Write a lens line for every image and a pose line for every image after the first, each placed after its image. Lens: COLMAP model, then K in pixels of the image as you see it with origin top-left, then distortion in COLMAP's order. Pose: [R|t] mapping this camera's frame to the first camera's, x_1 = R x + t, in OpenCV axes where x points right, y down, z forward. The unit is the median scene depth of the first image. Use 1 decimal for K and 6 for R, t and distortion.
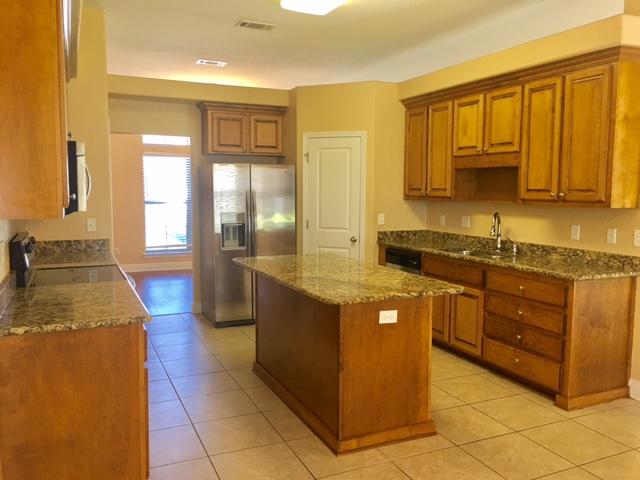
lens RADIAL K [[549.9, 0, 322.3], [0, 549.9, 238.1], [0, 0, 1]] dist [0.056040, -0.028526]
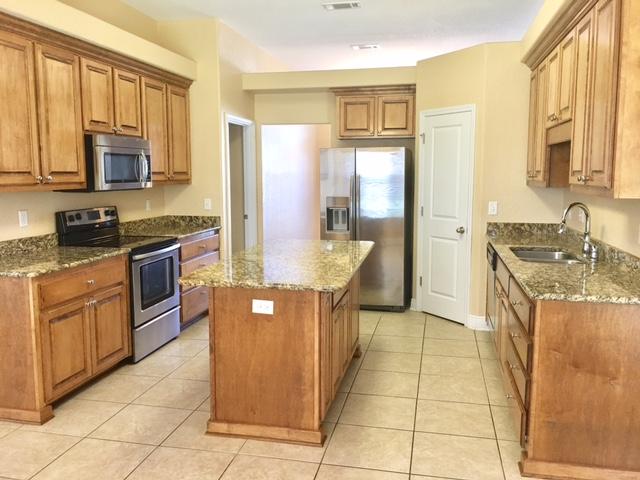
lens RADIAL K [[549.9, 0, 319.7], [0, 549.9, 239.7], [0, 0, 1]] dist [0.056040, -0.028526]
pose [[0.795525, 0.067590, -0.602139, 0.500788], [-0.051168, 0.997703, 0.044390, -0.012396], [0.603756, -0.004504, 0.797156, 0.202617]]
